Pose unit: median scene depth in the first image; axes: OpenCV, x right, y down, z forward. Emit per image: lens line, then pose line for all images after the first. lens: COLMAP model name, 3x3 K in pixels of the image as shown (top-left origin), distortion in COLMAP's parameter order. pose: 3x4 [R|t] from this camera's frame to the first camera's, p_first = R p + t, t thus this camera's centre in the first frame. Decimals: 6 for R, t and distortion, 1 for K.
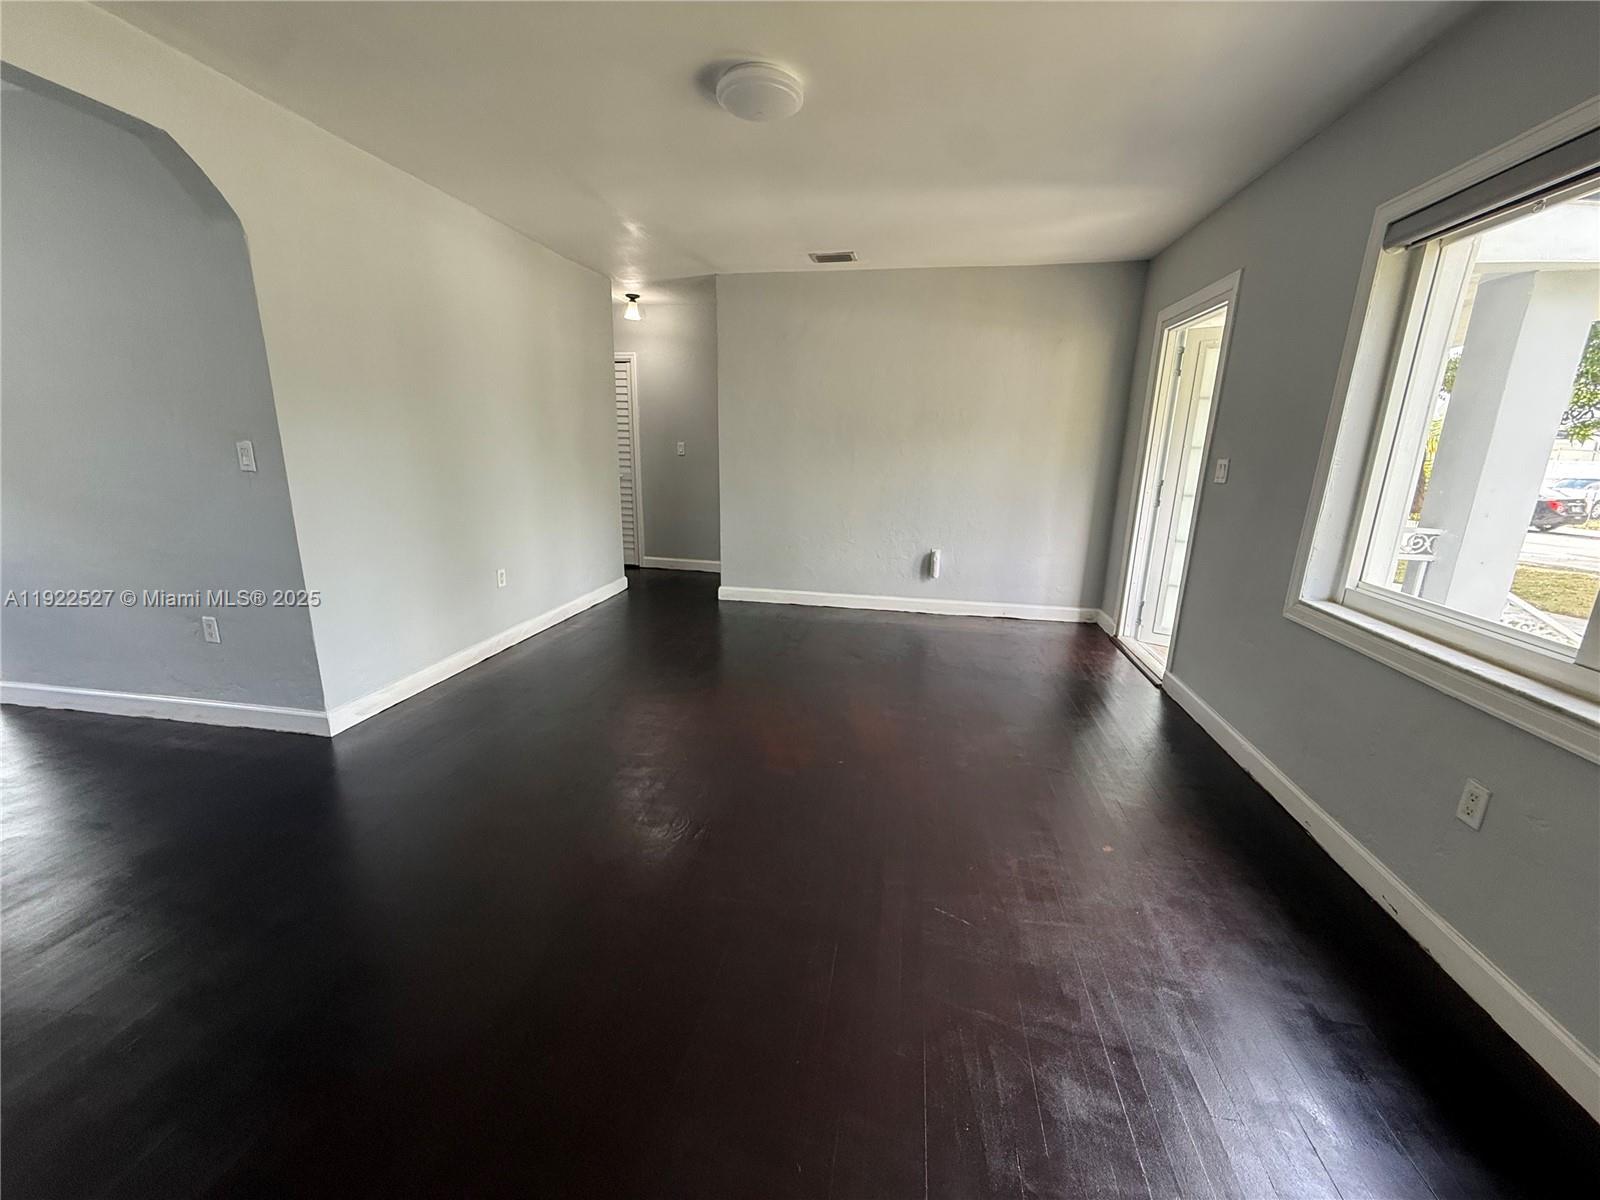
lens RADIAL K [[636.0, 0, 797.3], [0, 636.0, 604.6], [0, 0, 1]] dist [0.000400, -0.000020]
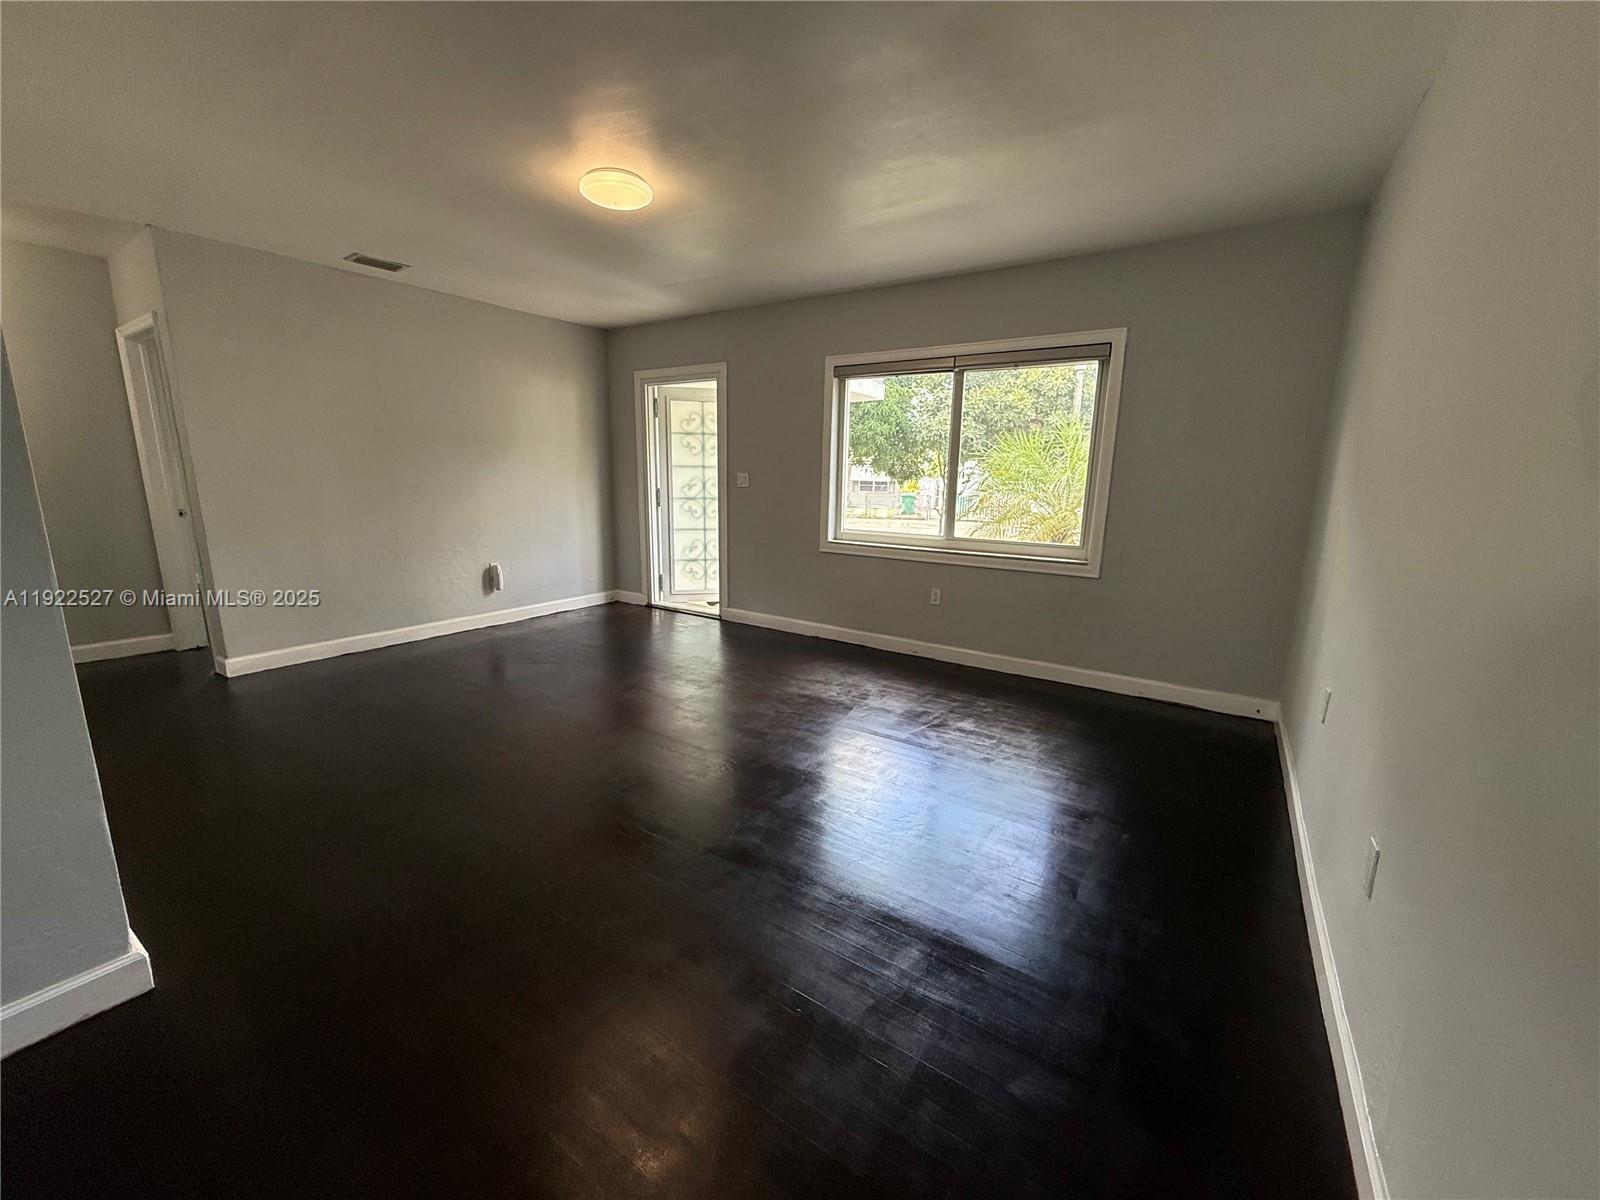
lens RADIAL K [[636.0, 0, 797.3], [0, 636.0, 604.6], [0, 0, 1]] dist [0.000400, -0.000020]
pose [[0.404520, -0.198249, 0.892783, -0.551348], [0.218838, 0.968844, 0.115983, -0.034417], [-0.887960, 0.148457, 0.435301, 0.115832]]
